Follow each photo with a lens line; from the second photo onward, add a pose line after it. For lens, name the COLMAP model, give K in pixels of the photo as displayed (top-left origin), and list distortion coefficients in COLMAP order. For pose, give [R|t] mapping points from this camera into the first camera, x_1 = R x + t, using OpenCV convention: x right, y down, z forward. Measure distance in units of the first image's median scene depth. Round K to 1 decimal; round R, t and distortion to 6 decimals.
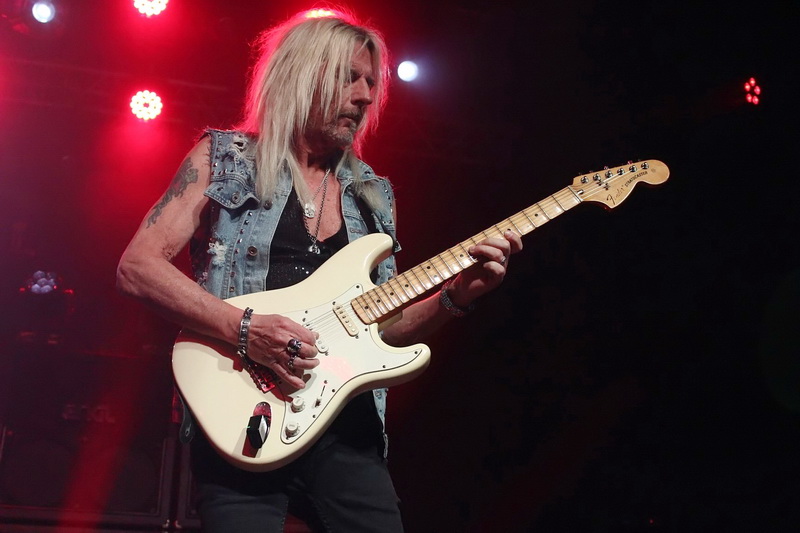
lens RADIAL K [[629.2, 0, 400.5], [0, 629.2, 247.8], [0, 0, 1]] dist [-0.003838, -0.000266]
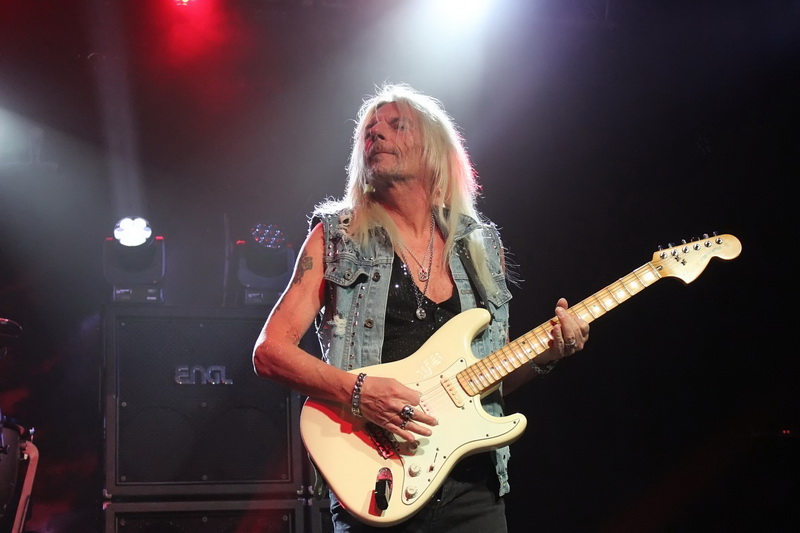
lens RADIAL K [[944.3, 0, 400.0], [0, 944.3, 266.5], [0, 0, 1]] dist [0.005327, 0.007651]
pose [[0.972988, -0.062644, -0.222193, 0.200726], [0.074316, 0.996239, 0.044557, -0.181224], [0.218566, -0.059866, 0.973984, -0.598003]]
